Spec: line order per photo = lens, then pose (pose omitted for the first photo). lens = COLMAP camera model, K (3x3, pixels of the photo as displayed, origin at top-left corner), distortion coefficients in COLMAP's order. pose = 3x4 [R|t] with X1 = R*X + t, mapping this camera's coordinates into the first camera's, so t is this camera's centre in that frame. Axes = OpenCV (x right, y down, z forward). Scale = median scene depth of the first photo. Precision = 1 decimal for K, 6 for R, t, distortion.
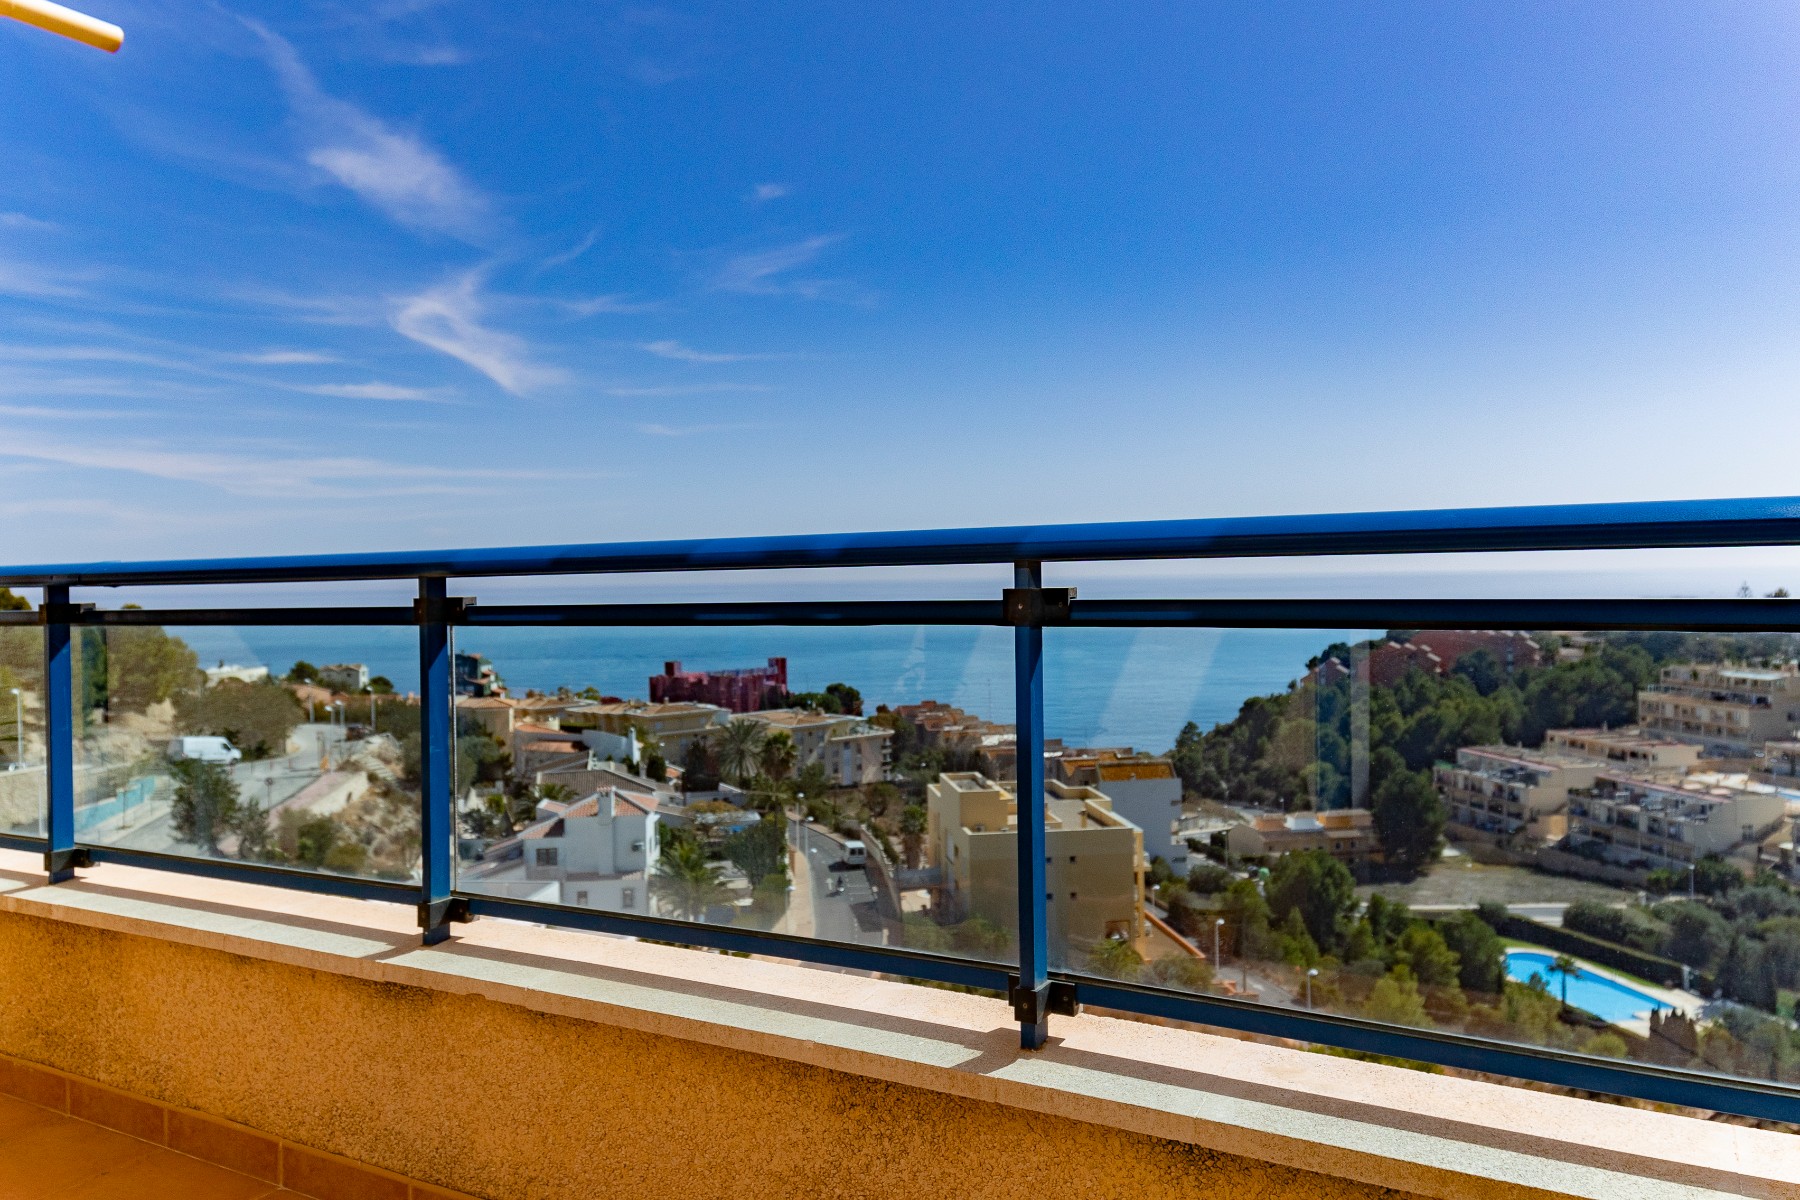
lens RADIAL K [[1318.1, 0, 889.1], [0, 1318.1, 592.7], [0, 0, 1]] dist [0.053587, 0.002046]
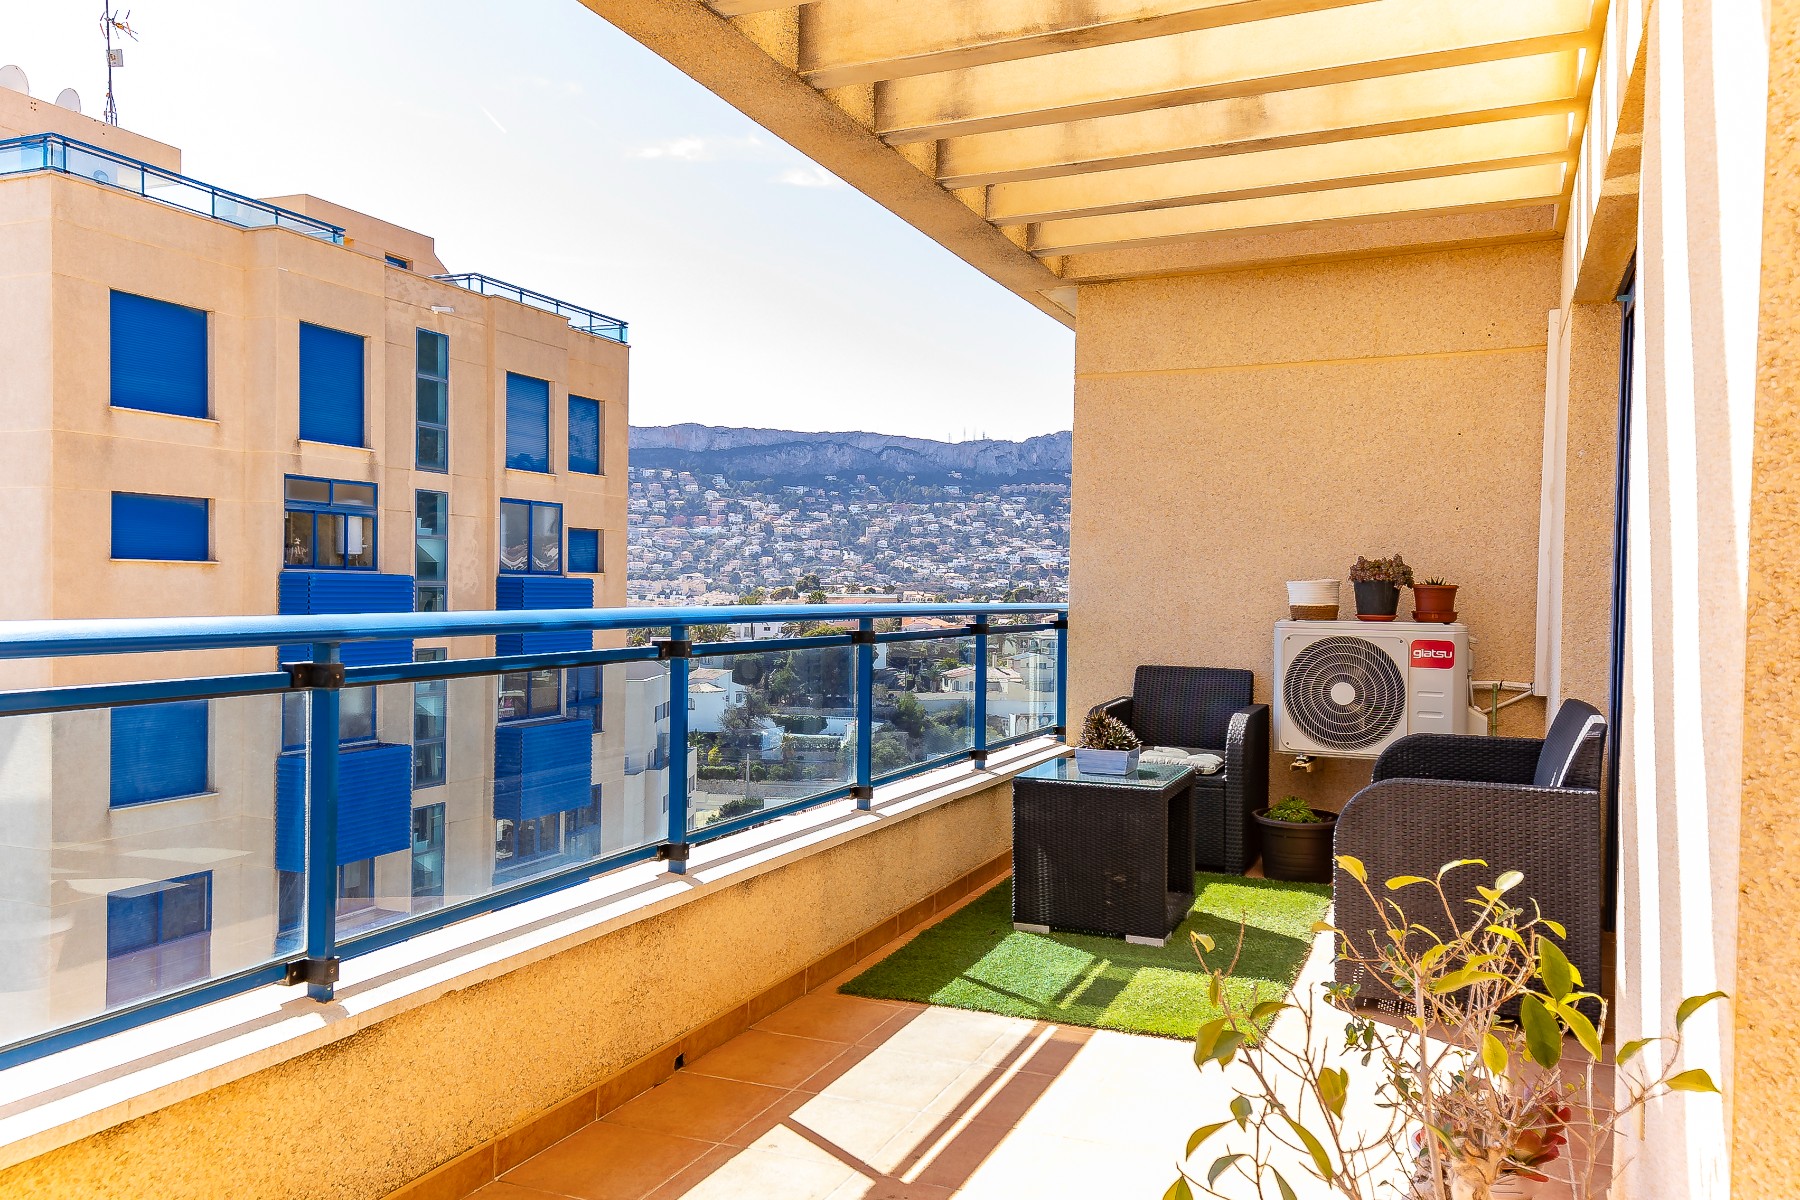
lens RADIAL K [[1318.1, 0, 889.2], [0, 1318.1, 599.6], [0, 0, 1]] dist [0.053587, 0.002046]
pose [[-0.081613, 0.001585, 0.996663, -1.482750], [0.003784, 0.999992, -0.001280, -0.043825], [-0.996657, 0.003667, -0.081619, 0.683143]]
